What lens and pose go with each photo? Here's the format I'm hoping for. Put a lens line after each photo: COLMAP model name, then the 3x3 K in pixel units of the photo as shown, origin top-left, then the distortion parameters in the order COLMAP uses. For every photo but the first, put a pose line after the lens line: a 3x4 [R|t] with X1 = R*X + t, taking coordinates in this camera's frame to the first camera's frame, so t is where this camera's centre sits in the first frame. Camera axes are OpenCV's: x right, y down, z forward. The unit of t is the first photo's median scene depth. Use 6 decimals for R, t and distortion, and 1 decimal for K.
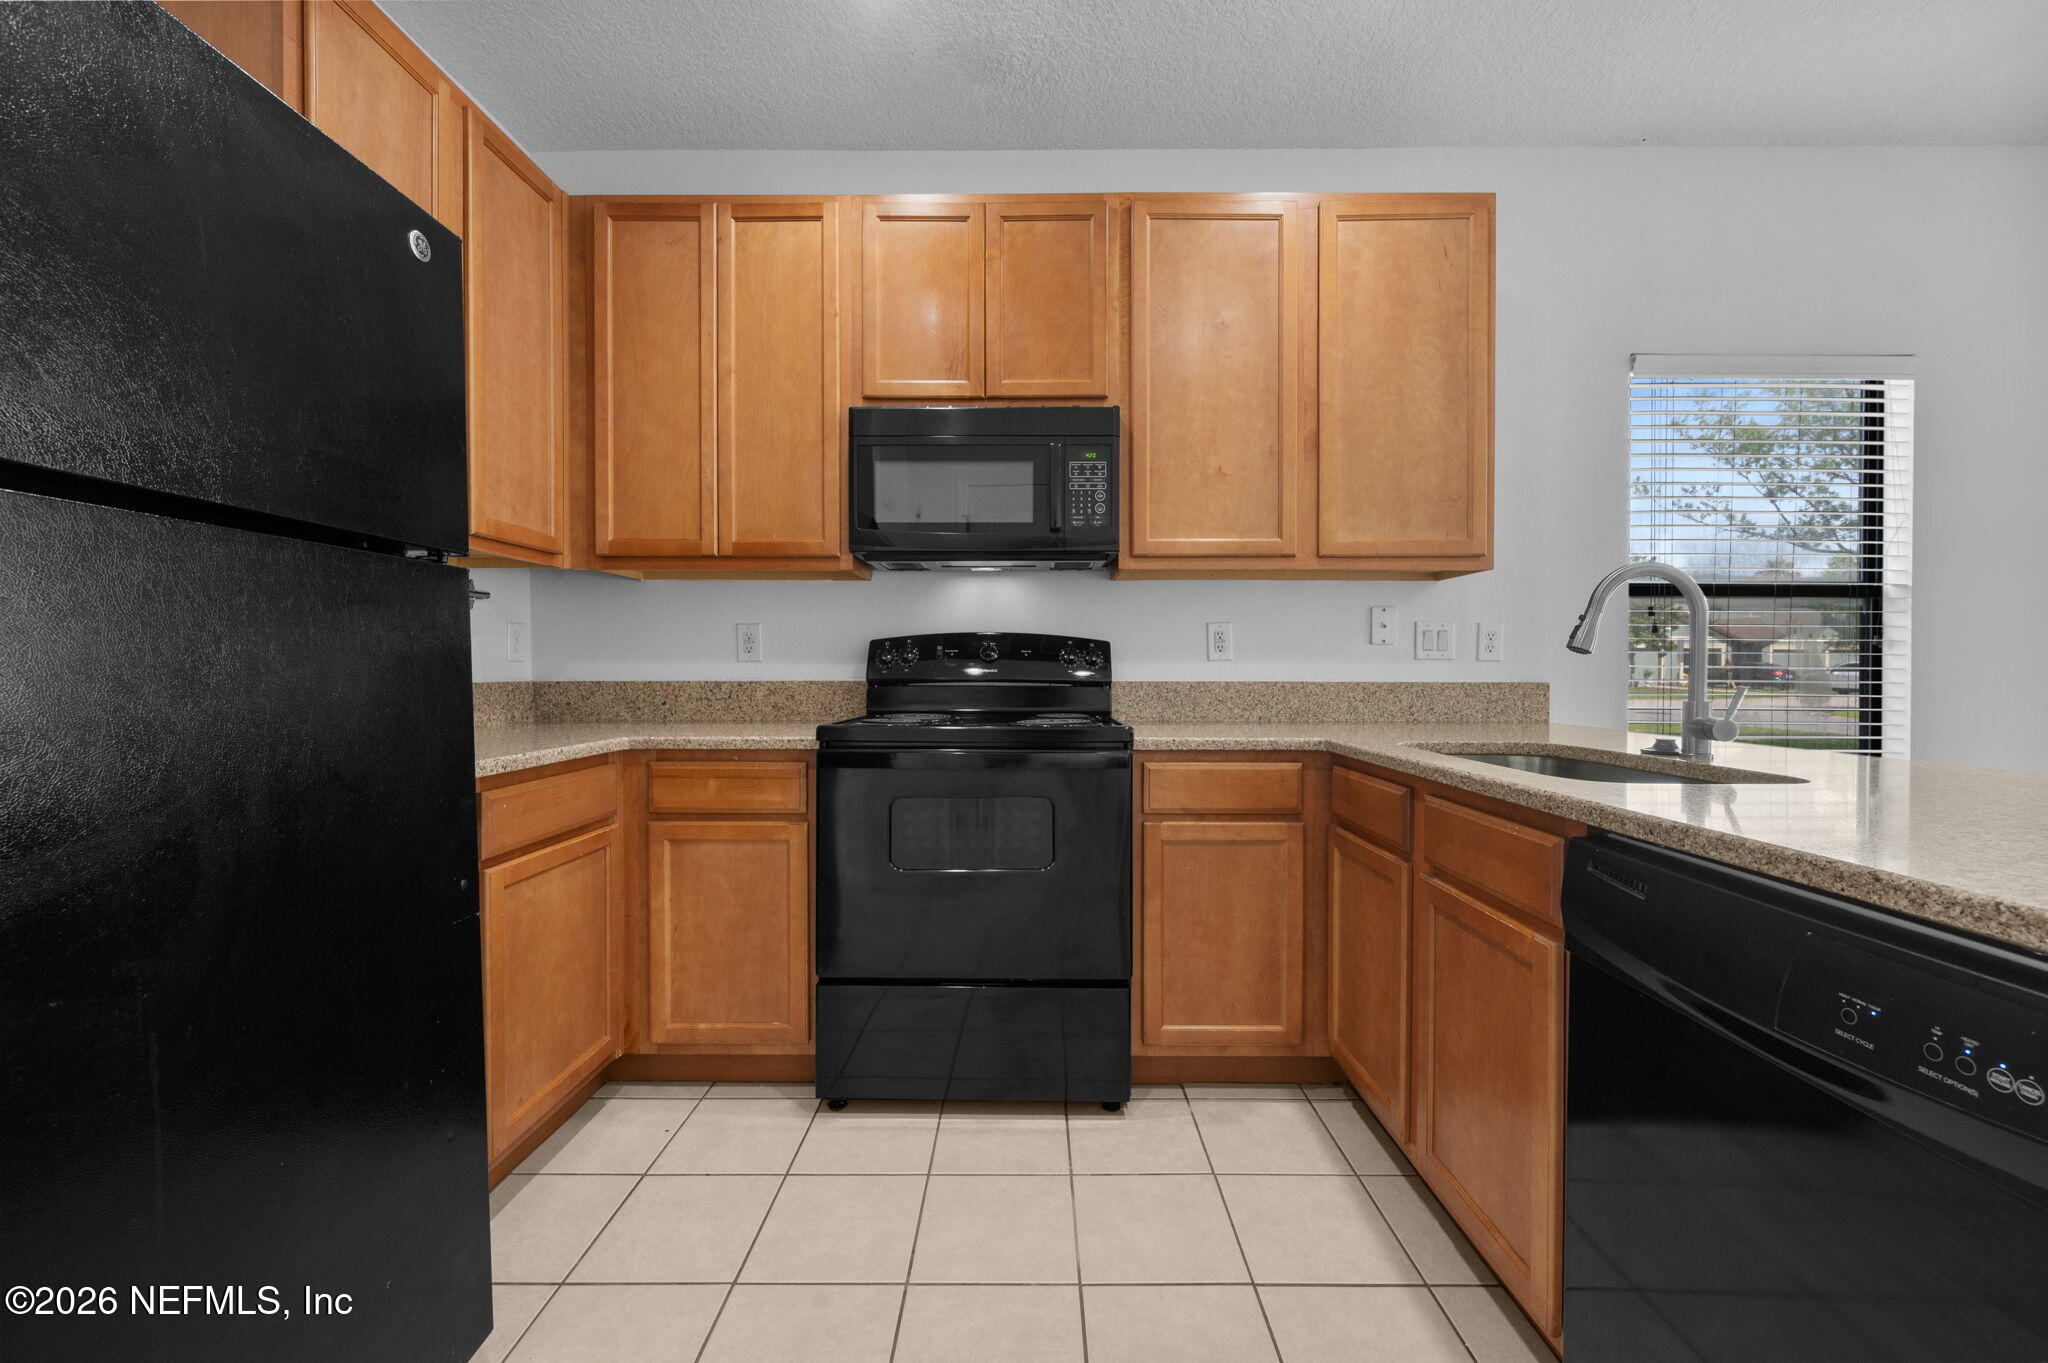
lens RADIAL K [[811.0, 0, 1027.0], [0, 811.0, 676.8], [0, 0, 1]] dist [-0.001131, 0.000508]
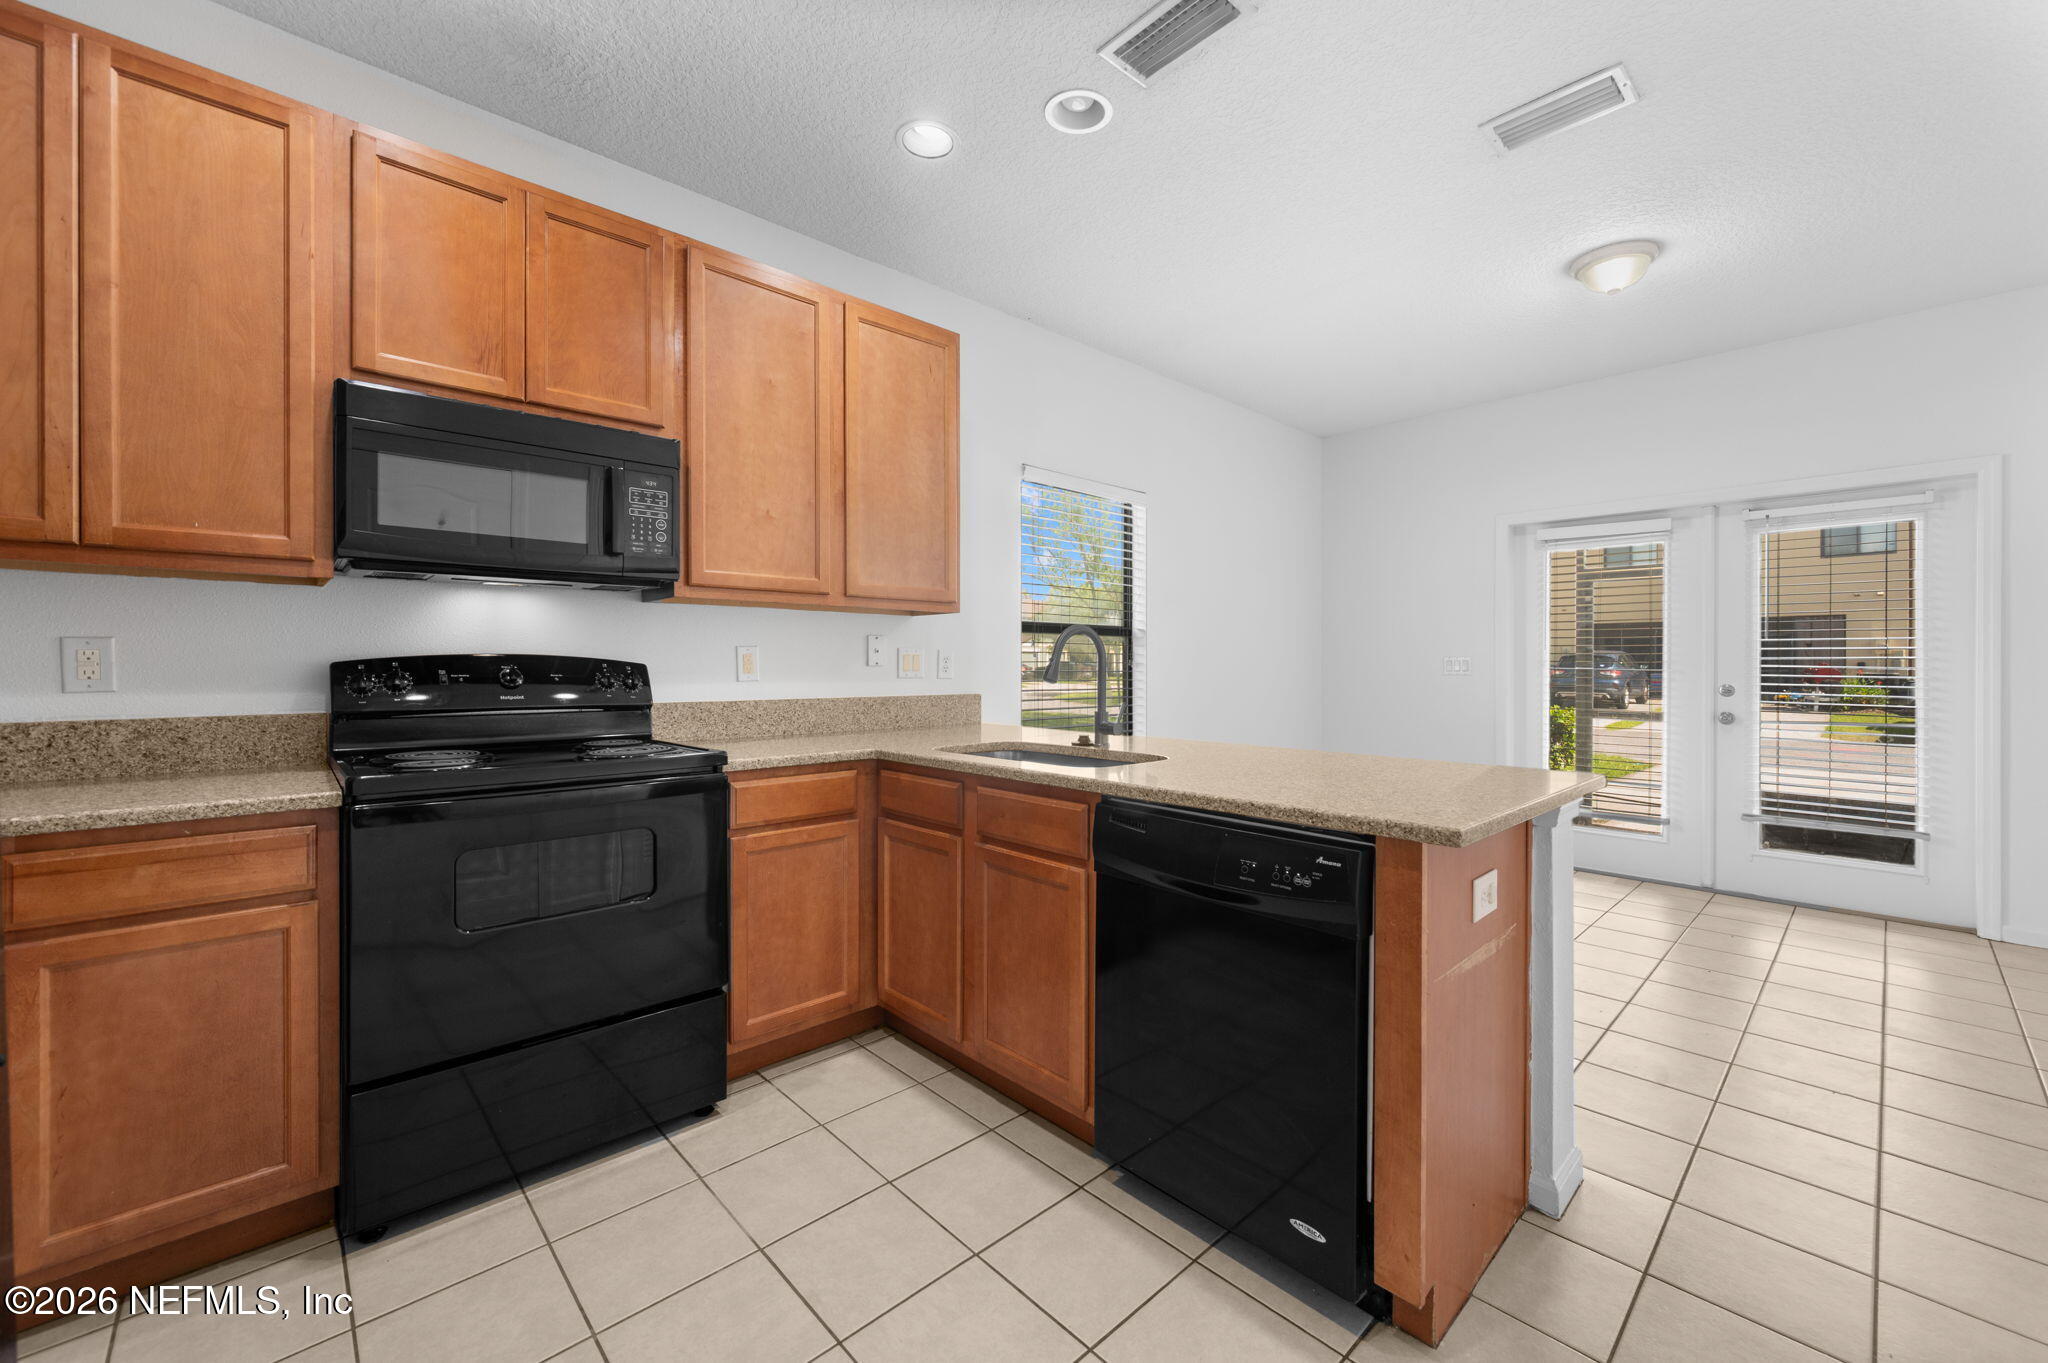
lens RADIAL K [[811.0, 0, 1028.2], [0, 811.0, 666.8], [0, 0, 1]] dist [-0.001131, 0.000508]
pose [[0.725025, -0.001966, 0.688720, -0.272721], [0.007683, 0.999957, -0.005233, -0.035224], [-0.688680, 0.009085, 0.725009, -0.054116]]
